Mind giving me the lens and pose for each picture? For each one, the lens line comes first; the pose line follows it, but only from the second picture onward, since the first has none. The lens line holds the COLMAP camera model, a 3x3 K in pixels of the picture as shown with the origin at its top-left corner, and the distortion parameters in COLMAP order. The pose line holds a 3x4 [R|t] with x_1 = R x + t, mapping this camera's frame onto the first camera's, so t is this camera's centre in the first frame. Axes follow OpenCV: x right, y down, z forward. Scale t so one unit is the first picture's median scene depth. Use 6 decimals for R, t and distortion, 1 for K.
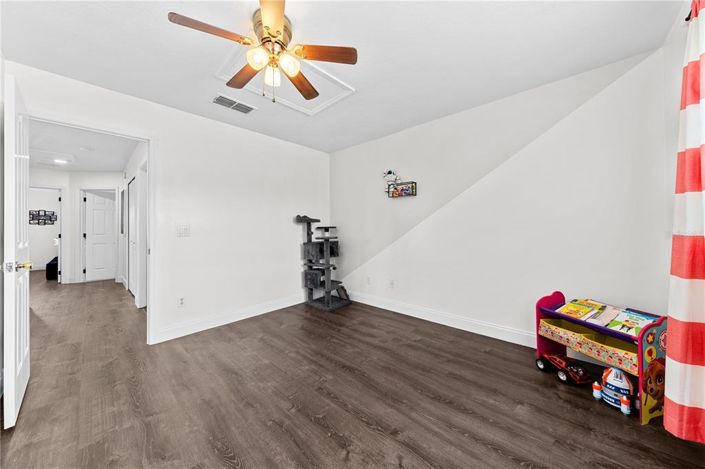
lens RADIAL K [[236.4, 0, 354.1], [0, 236.4, 231.8], [0, 0, 1]] dist [-0.001923, -0.000086]
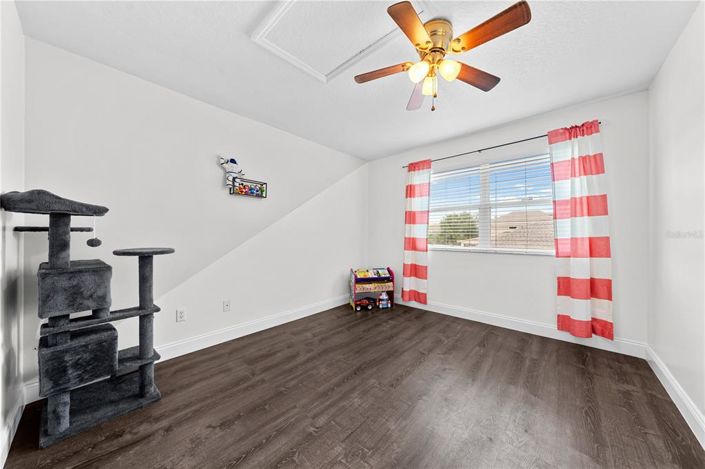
lens RADIAL K [[236.4, 0, 353.2], [0, 236.4, 234.8], [0, 0, 1]] dist [-0.001923, -0.000086]
pose [[-0.001013, 0.010638, 0.999943, -0.896748], [0.008908, 0.999904, -0.010628, 0.004525], [-0.999960, 0.008897, -0.001108, 0.872363]]
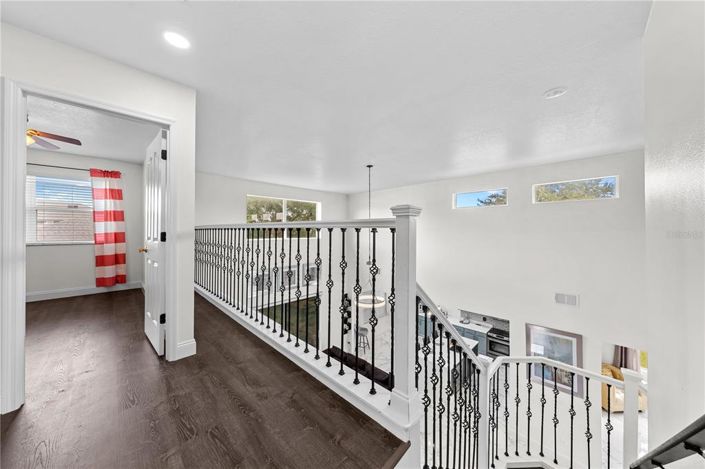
lens RADIAL K [[236.4, 0, 351.6], [0, 236.4, 229.9], [0, 0, 1]] dist [-0.001923, -0.000086]
pose [[-0.999379, 0.004952, 0.034882, -1.331964], [0.005181, 0.999966, 0.006465, -0.001673], [-0.034849, 0.006641, -0.999371, 1.242626]]
